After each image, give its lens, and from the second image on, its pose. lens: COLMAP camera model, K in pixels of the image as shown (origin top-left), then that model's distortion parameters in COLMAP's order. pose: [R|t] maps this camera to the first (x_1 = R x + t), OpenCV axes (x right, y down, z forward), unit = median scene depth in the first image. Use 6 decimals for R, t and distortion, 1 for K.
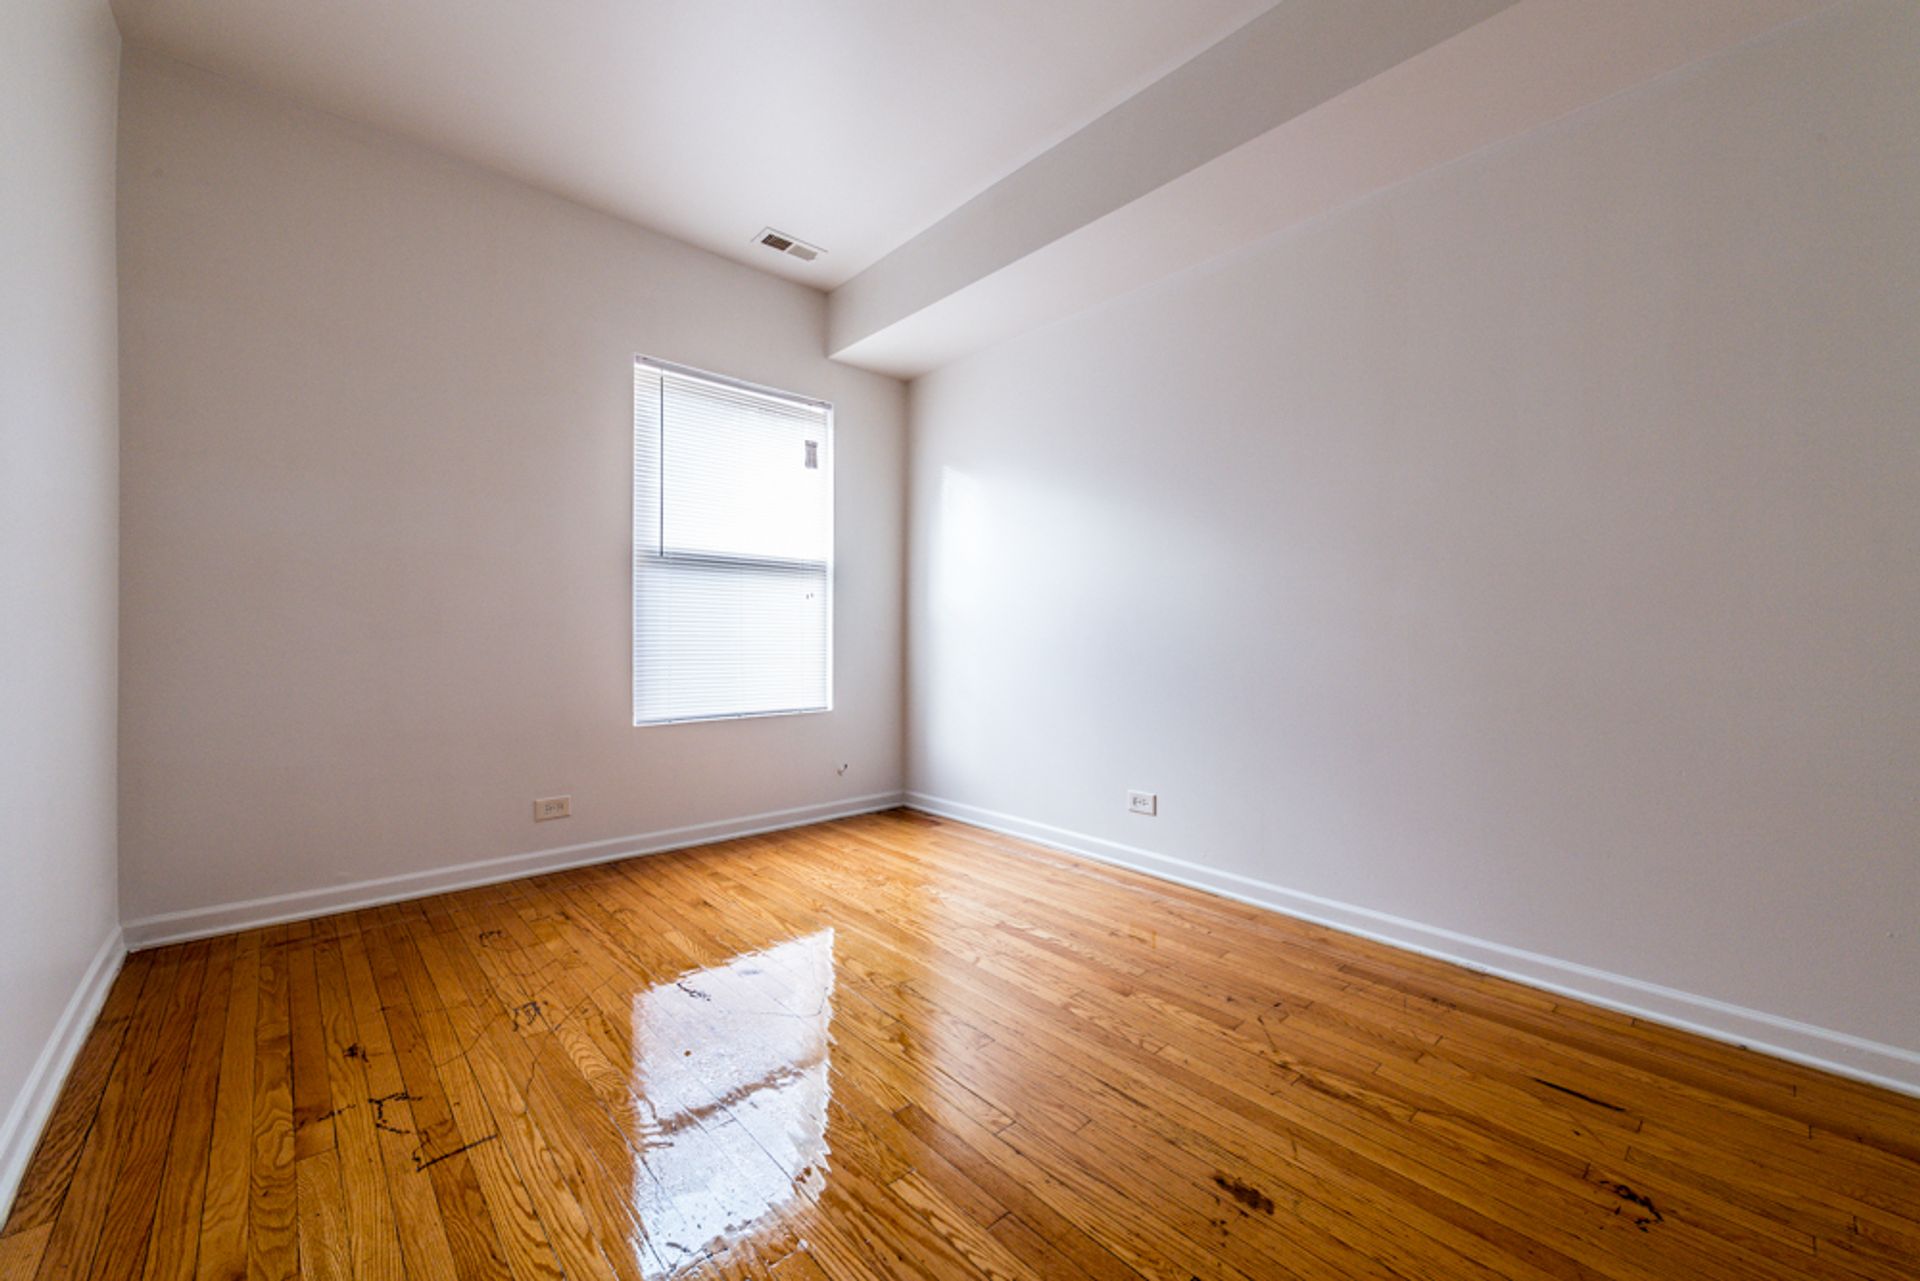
lens RADIAL K [[764.4, 0, 960.0], [0, 764.4, 640.5], [0, 0, 1]] dist [0.002516, -0.003518]
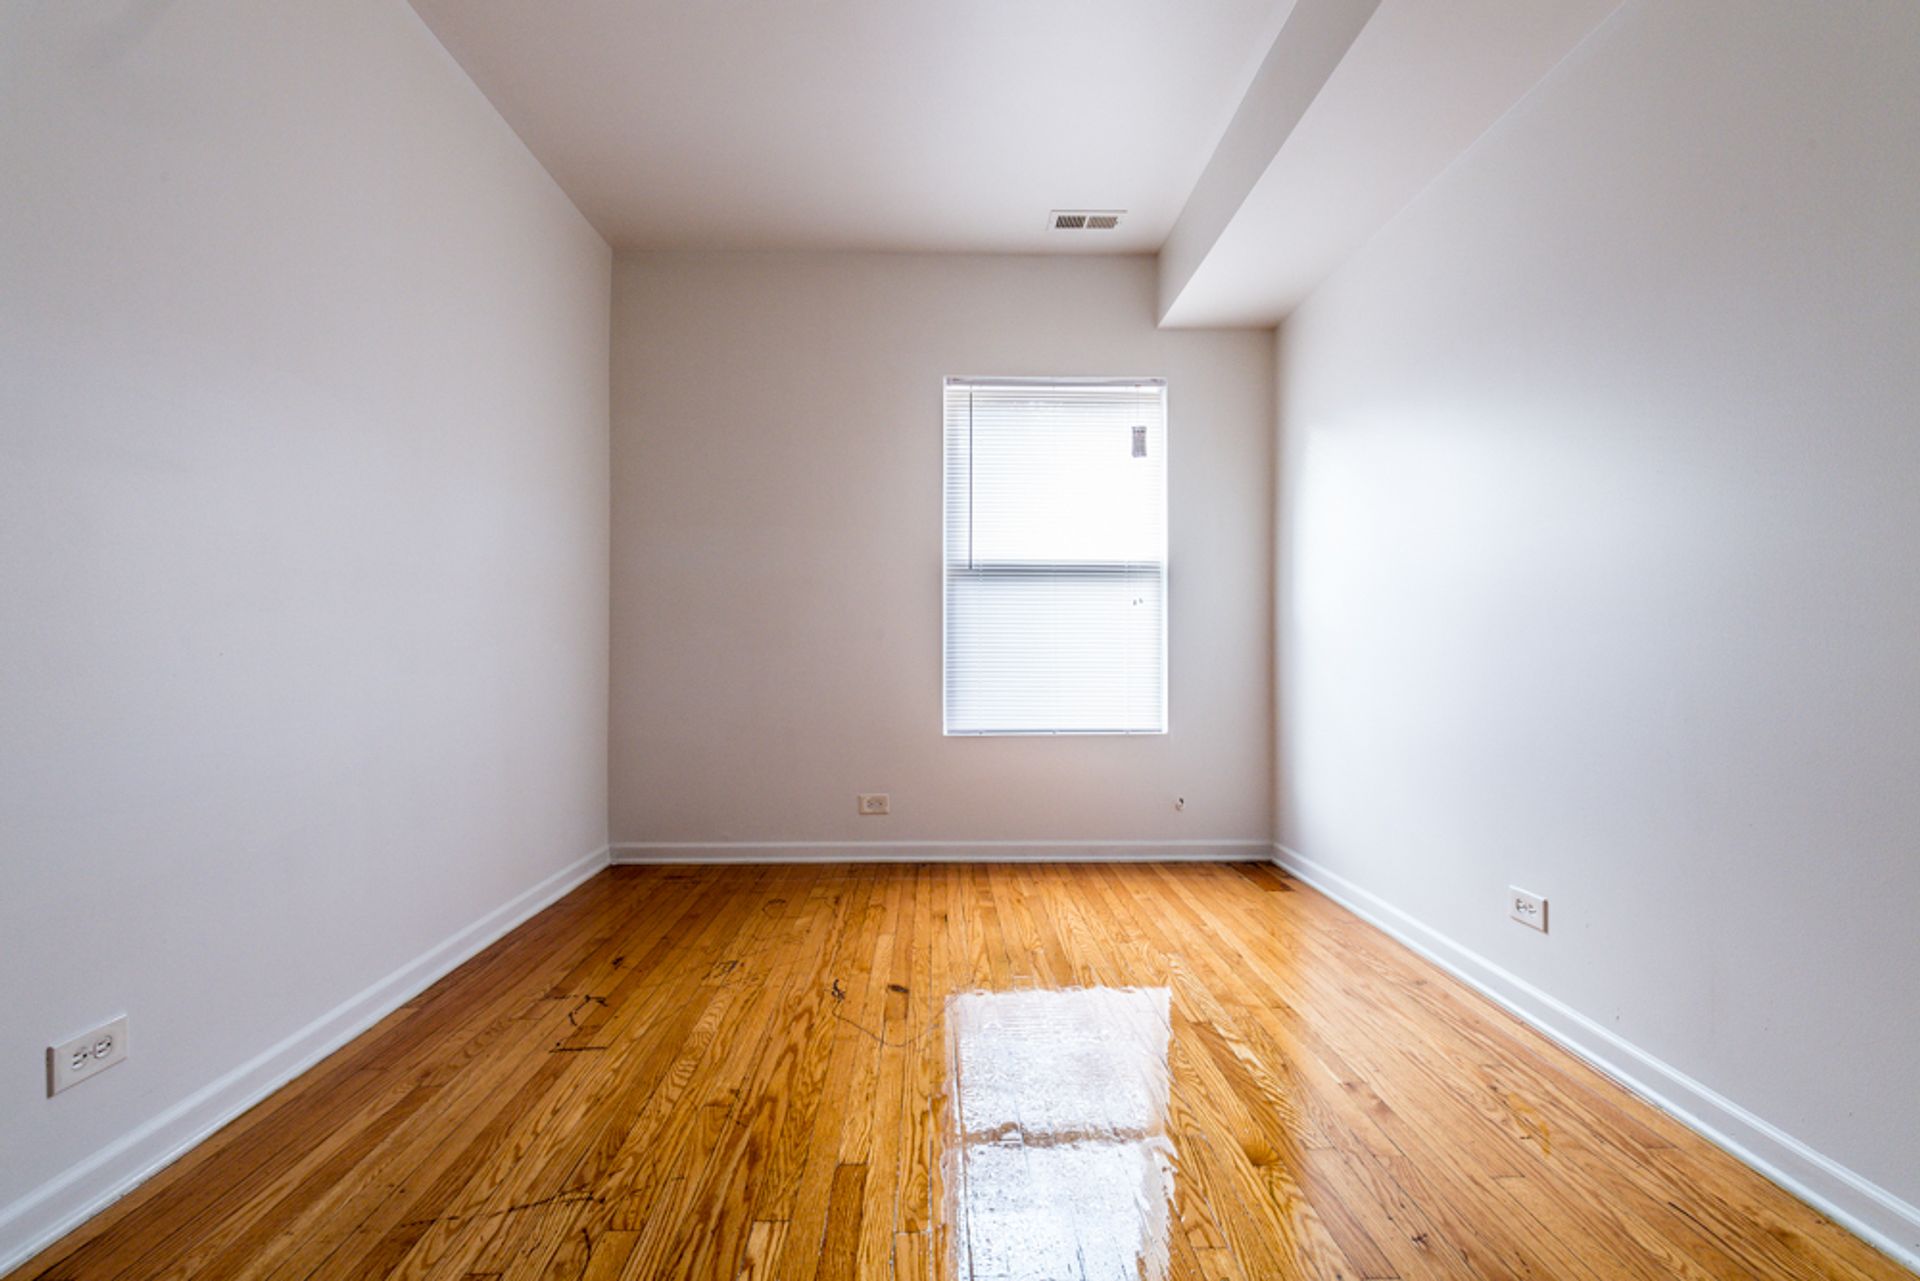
lens RADIAL K [[841.2, 0, 960.0], [0, 841.2, 640.5], [0, 0, 1]] dist [0.009532, -0.006576]
pose [[0.742888, -0.011900, -0.669310, 0.355554], [0.000032, 0.999843, -0.017742, 0.004138], [0.669416, 0.013159, 0.742771, 0.169110]]
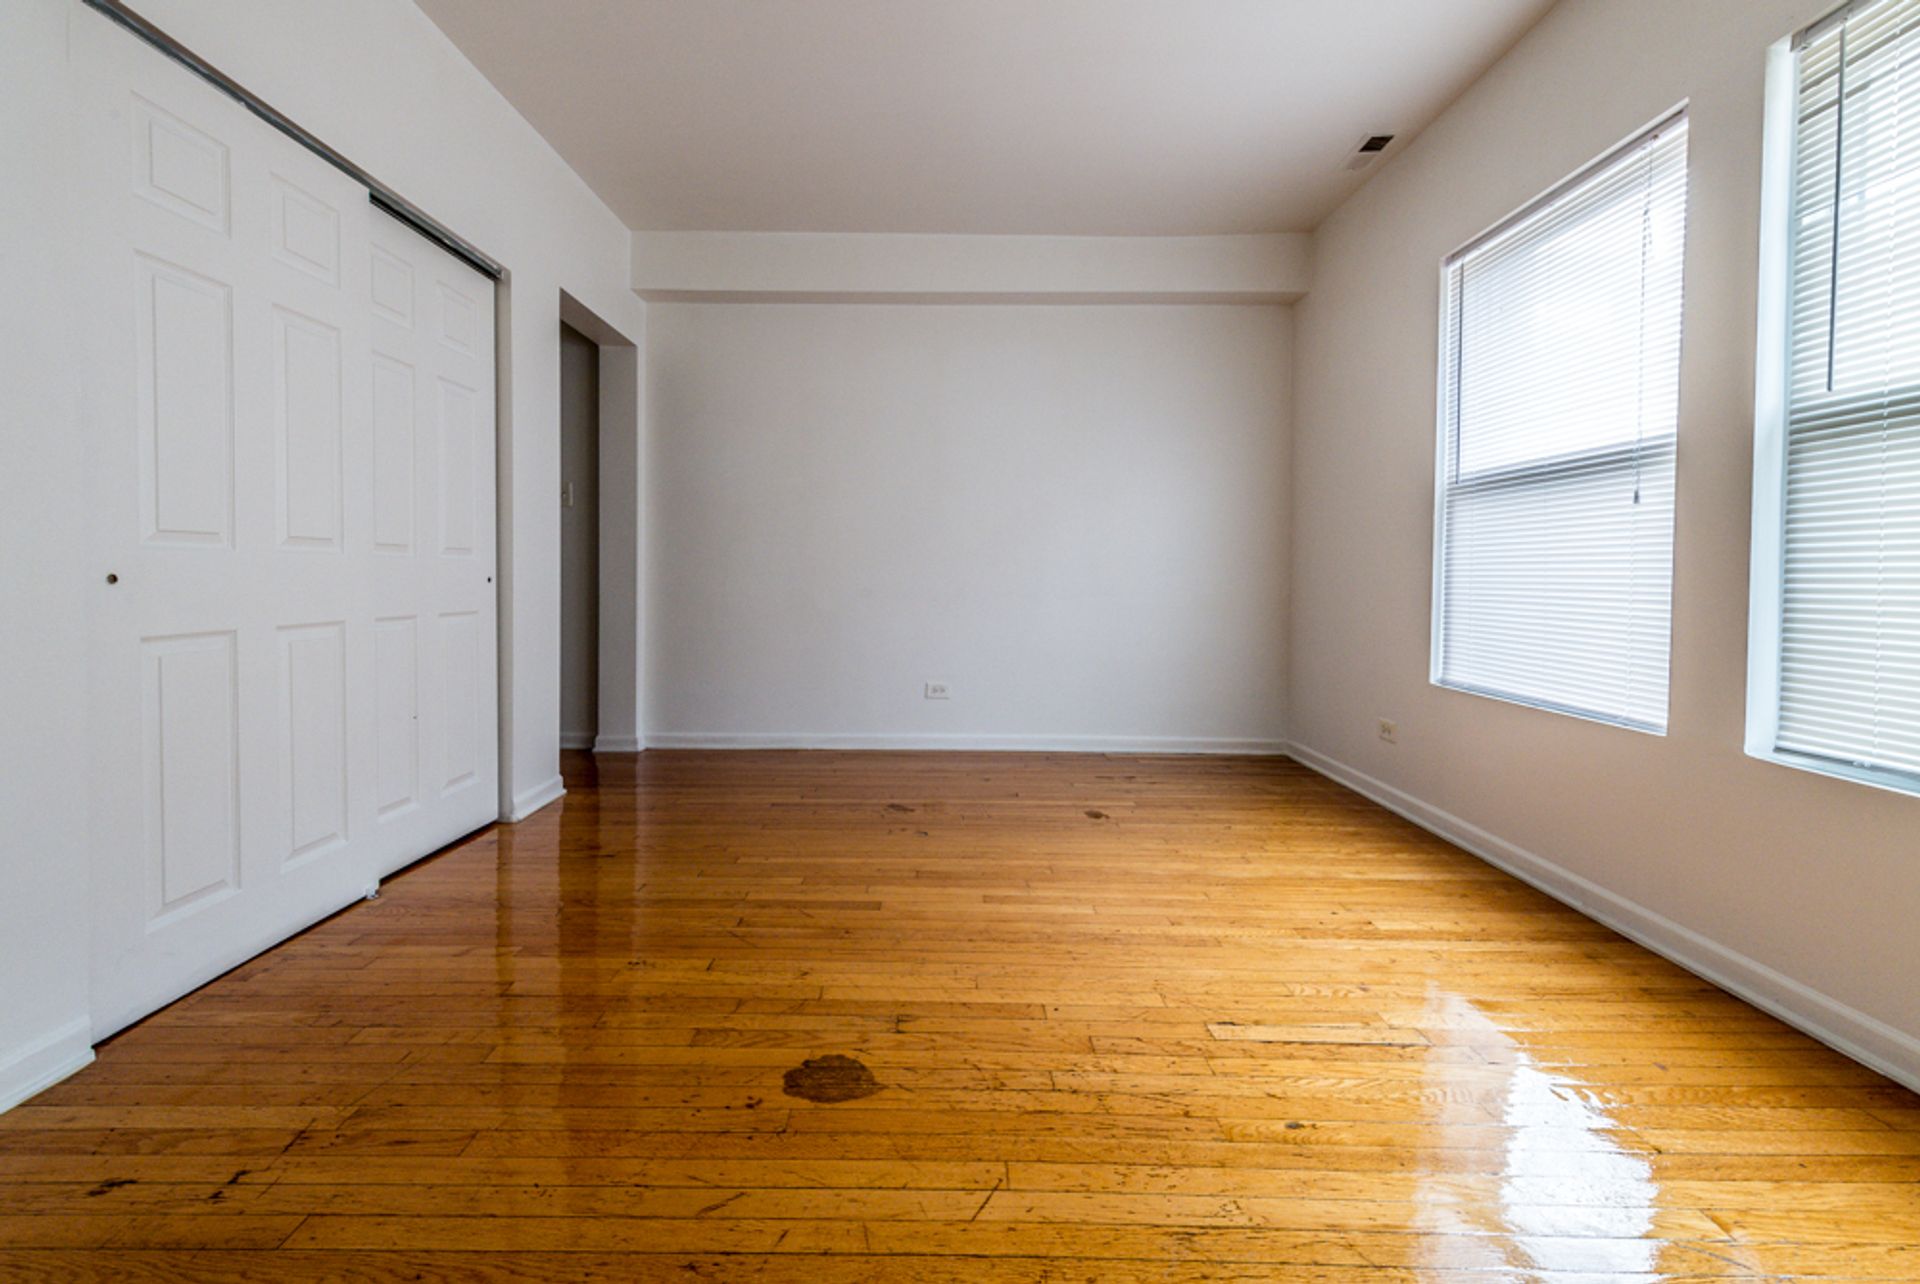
lens RADIAL K [[765.8, 0, 936.8], [0, 765.8, 687.0], [0, 0, 1]] dist [-0.000083, -0.000352]
pose [[-0.698230, 0.091443, -0.710009, 0.652530], [-0.020708, 0.988813, 0.147715, -0.007383], [0.715574, 0.117842, -0.688525, 1.255852]]
